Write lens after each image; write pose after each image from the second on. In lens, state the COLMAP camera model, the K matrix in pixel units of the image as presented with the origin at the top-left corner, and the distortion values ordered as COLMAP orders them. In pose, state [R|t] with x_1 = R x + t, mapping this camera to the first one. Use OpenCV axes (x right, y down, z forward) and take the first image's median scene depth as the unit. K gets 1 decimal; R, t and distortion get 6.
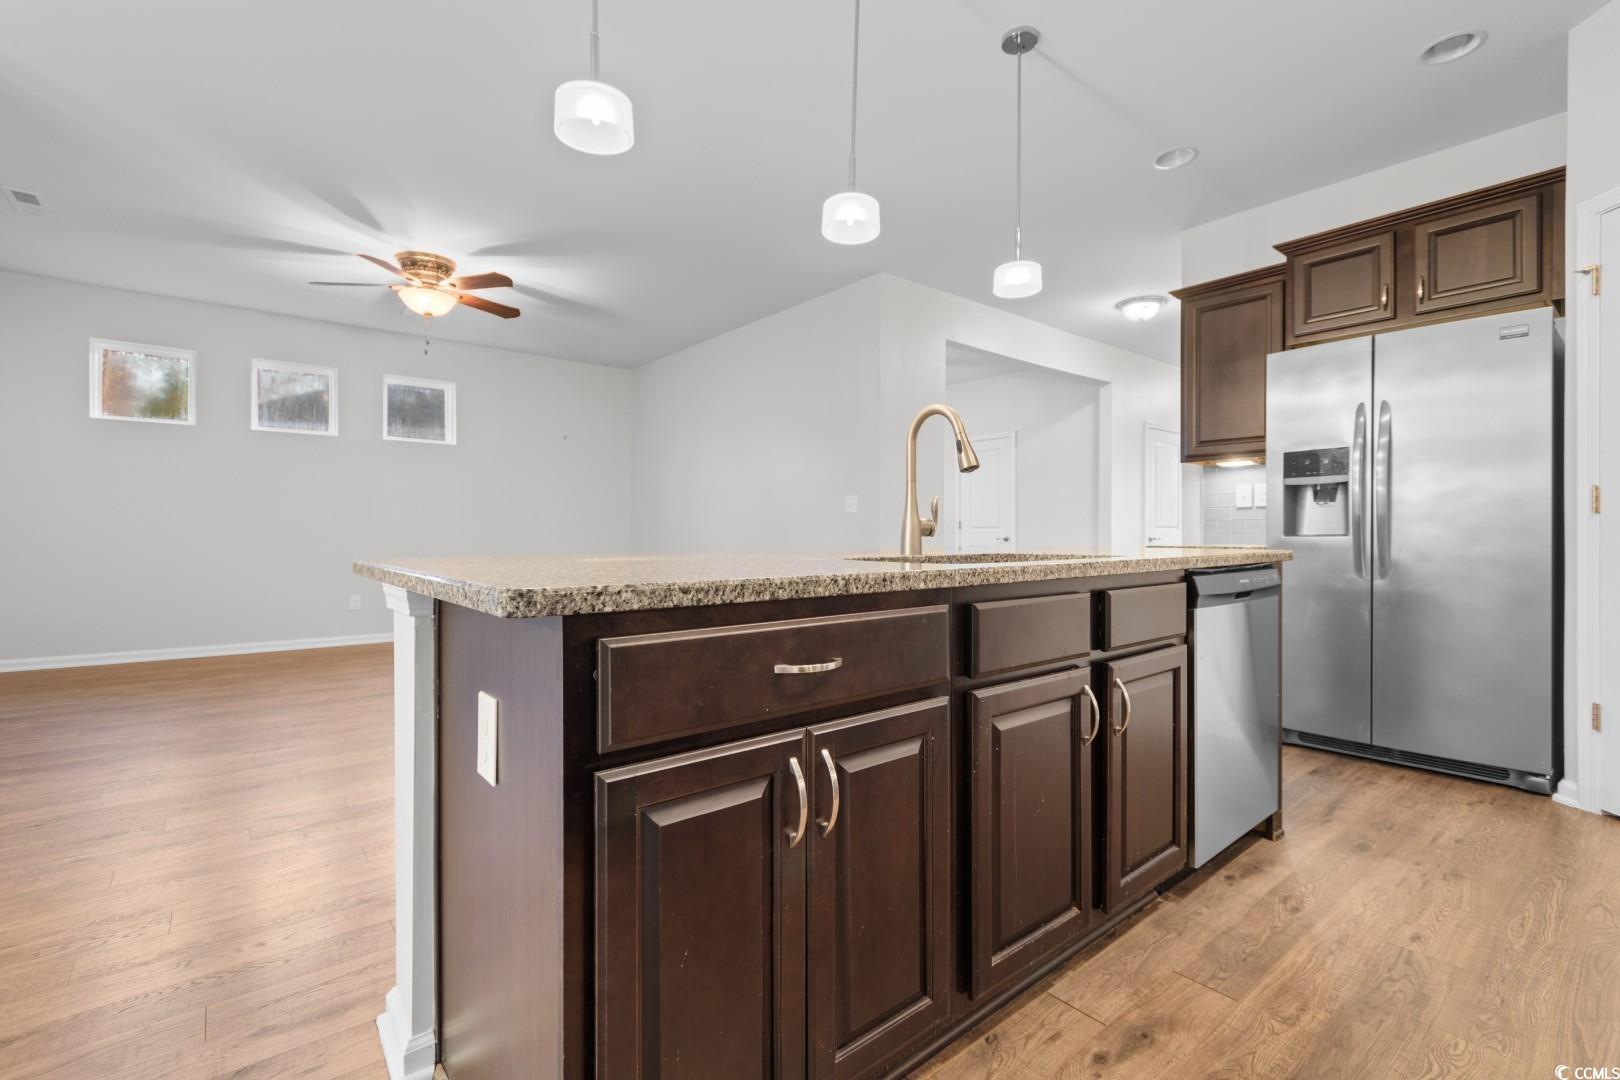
lens RADIAL K [[720.1, 0, 815.6], [0, 720.1, 533.7], [0, 0, 1]] dist [0.003365, -0.000945]
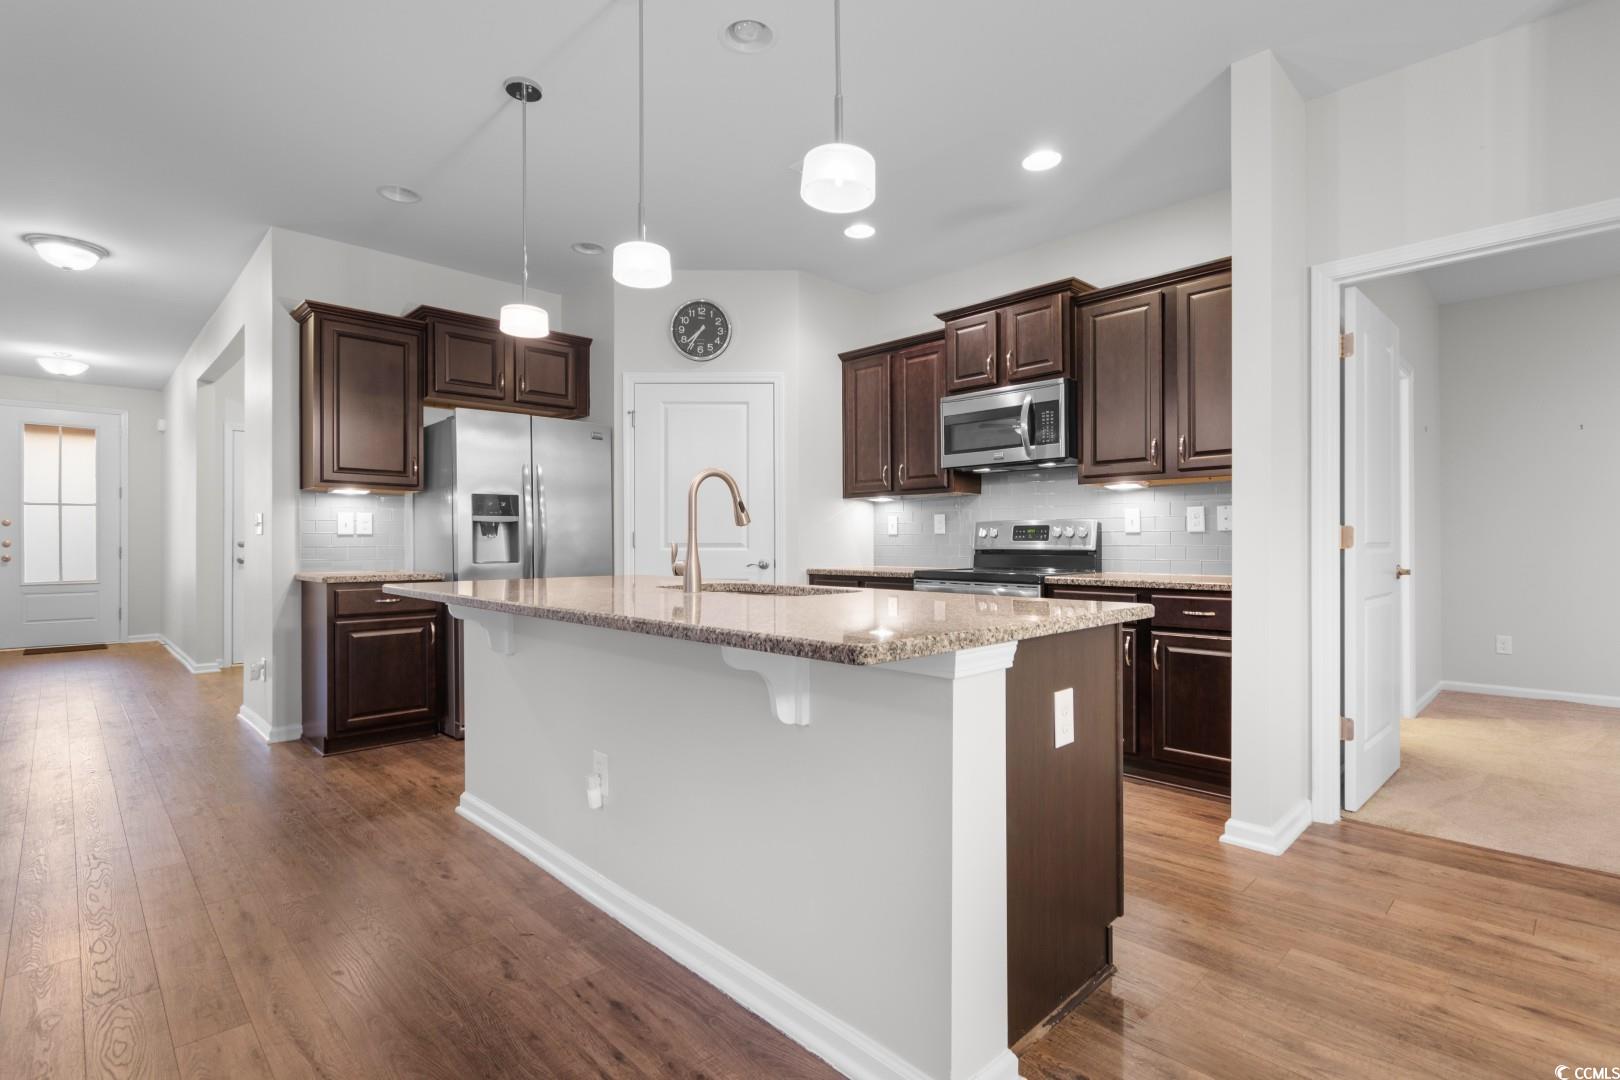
lens RADIAL K [[767.6, 0, 810.0], [0, 767.6, 540.0], [0, 0, 1]] dist [0.000423, -0.000239]
pose [[-0.081980, 0.001091, 0.996633, -0.729845], [0.002656, 0.999996, -0.000876, -0.035590], [-0.996630, 0.002575, -0.081982, 0.594550]]
